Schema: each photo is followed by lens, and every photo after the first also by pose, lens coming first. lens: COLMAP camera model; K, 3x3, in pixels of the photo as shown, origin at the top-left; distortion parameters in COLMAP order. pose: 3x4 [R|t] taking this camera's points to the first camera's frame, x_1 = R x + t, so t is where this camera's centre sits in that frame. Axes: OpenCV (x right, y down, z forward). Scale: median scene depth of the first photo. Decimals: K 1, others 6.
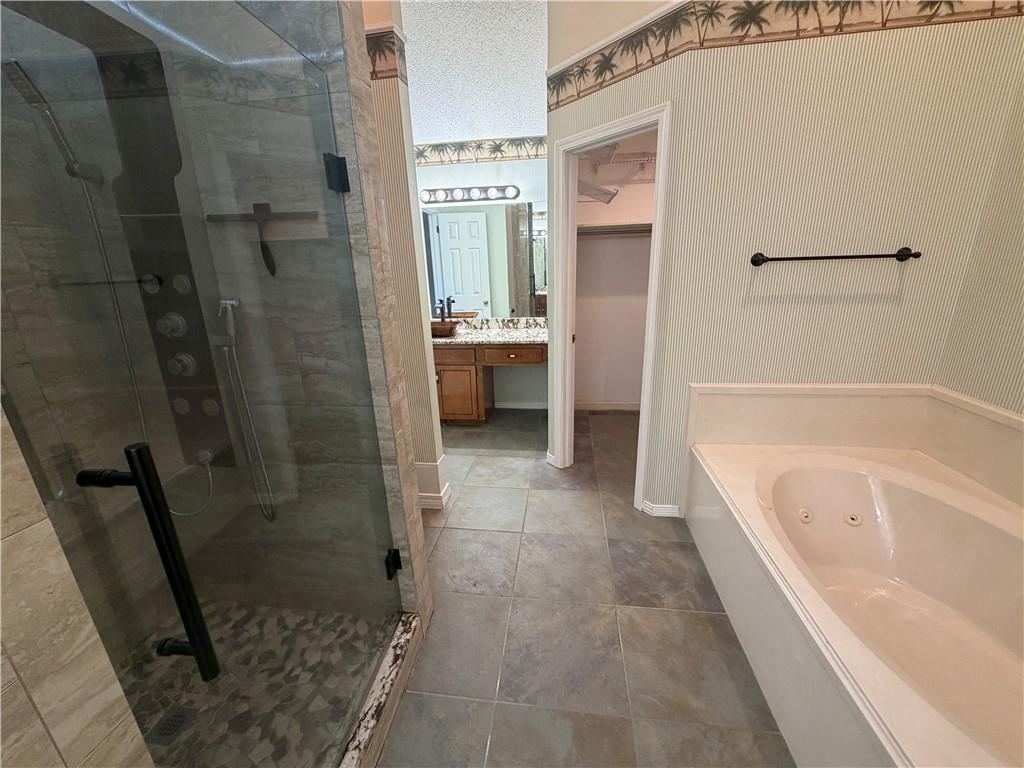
lens RADIAL K [[407.6, 0, 508.6], [0, 407.6, 384.0], [0, 0, 1]] dist [-0.000658, 0.000151]
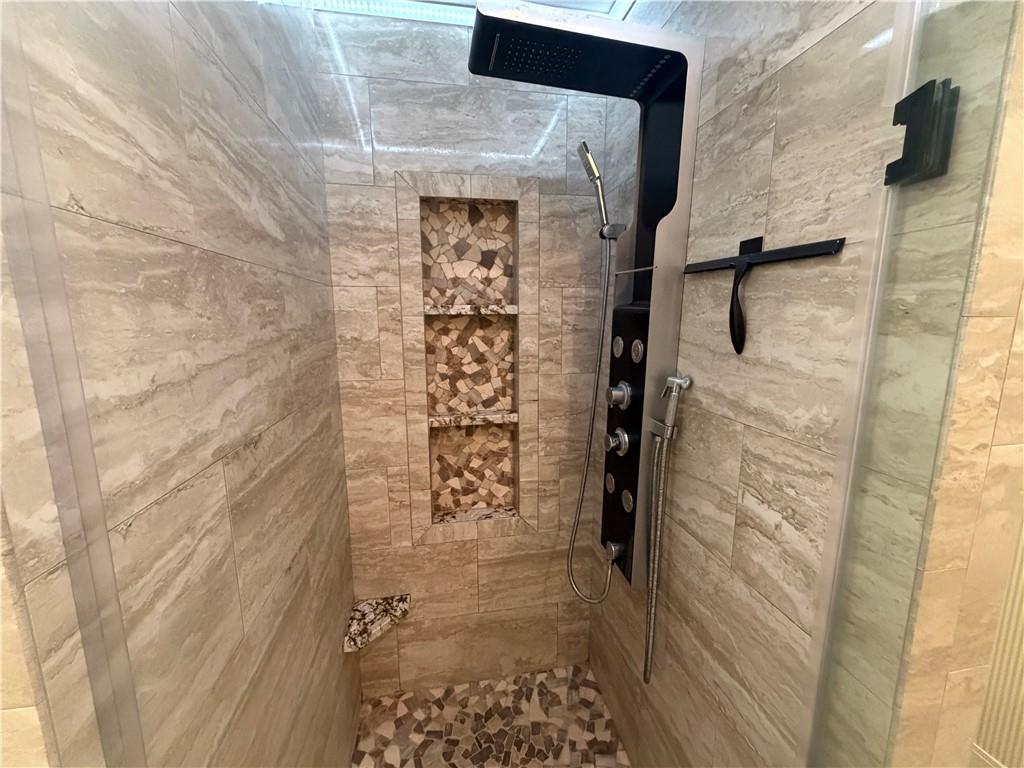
lens RADIAL K [[407.6, 0, 508.6], [0, 407.6, 384.0], [0, 0, 1]] dist [-0.000658, 0.000151]
pose [[0.306772, 0.188195, -0.932992, -0.105498], [-0.286008, 0.953179, 0.098226, -0.181596], [0.907794, 0.236710, 0.346234, 0.481873]]
